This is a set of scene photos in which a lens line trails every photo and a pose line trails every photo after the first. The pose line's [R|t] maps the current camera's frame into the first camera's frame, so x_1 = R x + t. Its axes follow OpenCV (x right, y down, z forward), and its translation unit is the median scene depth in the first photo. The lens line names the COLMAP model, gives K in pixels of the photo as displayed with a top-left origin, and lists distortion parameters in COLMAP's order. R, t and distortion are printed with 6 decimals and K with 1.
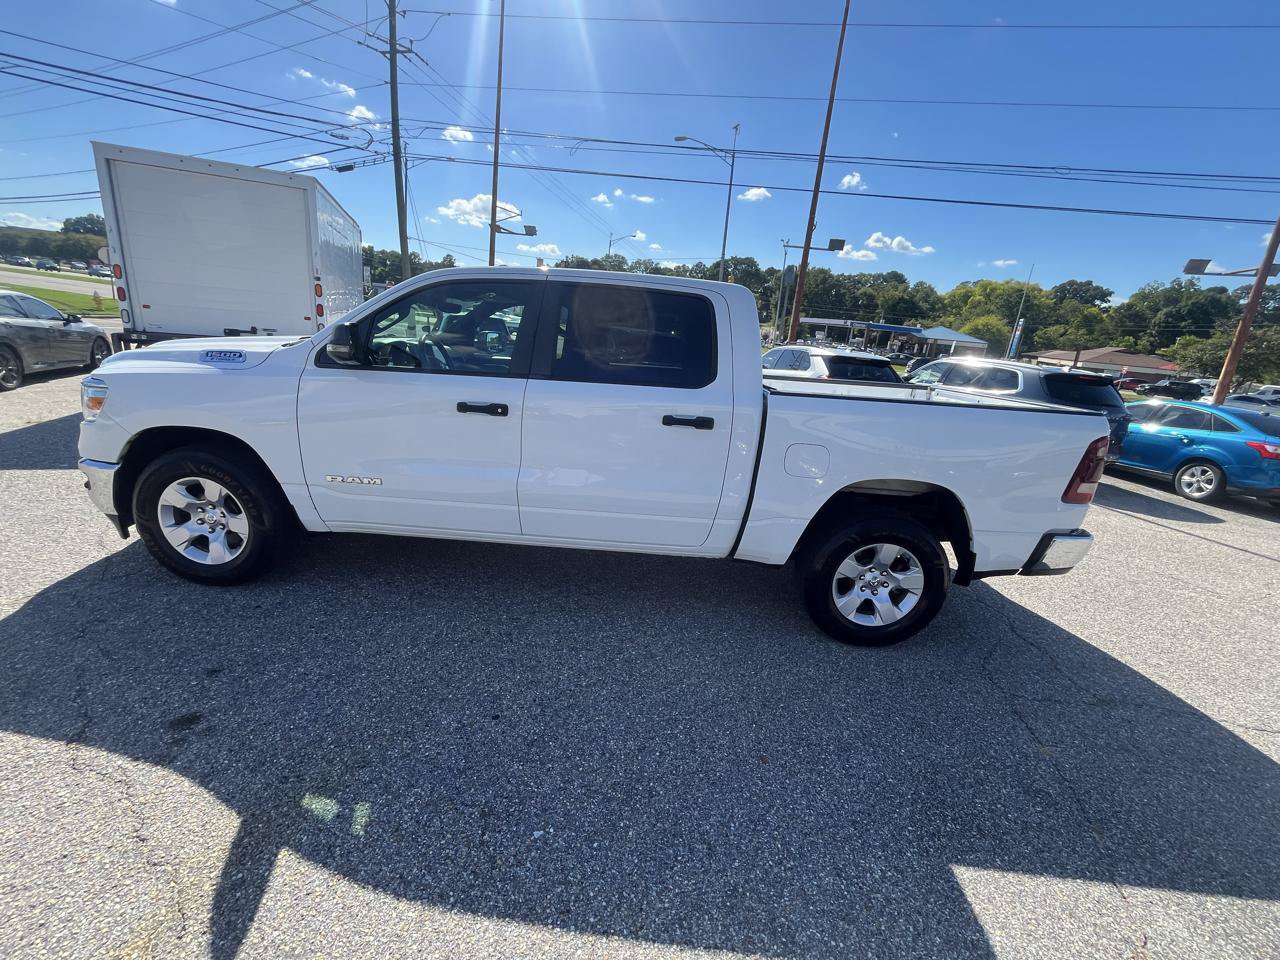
lens RADIAL K [[519.5, 0, 637.6], [0, 519.5, 474.8], [0, 0, 1]] dist [-0.003199, 0.000016]
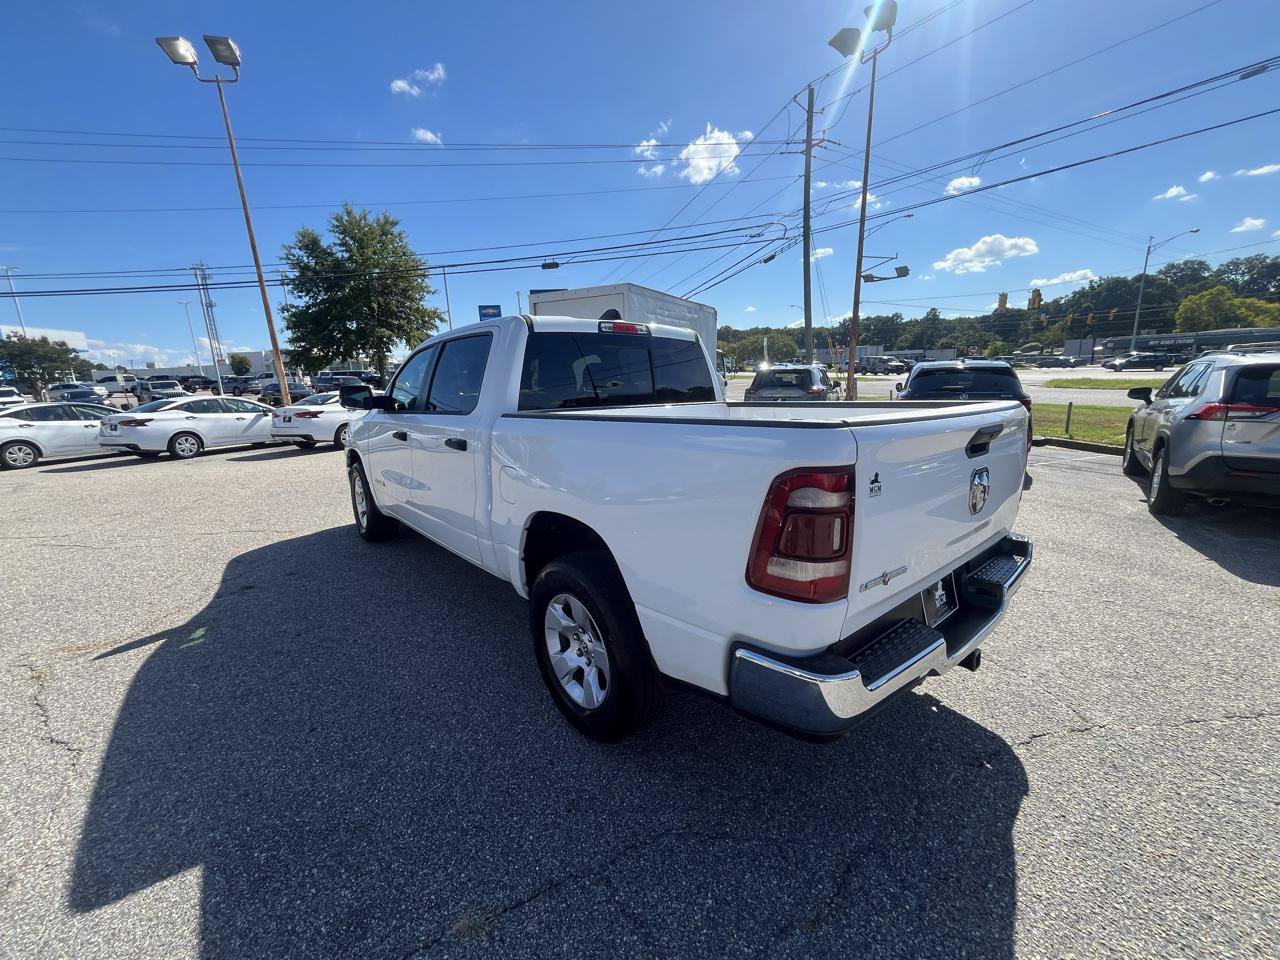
lens RADIAL K [[519.5, 0, 638.0], [0, 519.5, 473.6], [0, 0, 1]] dist [-0.003199, 0.000016]
pose [[0.654359, 0.034670, -0.755389, 0.177167], [-0.120323, 0.990995, -0.058746, -0.002824], [0.746550, 0.129331, 0.652638, 0.083200]]
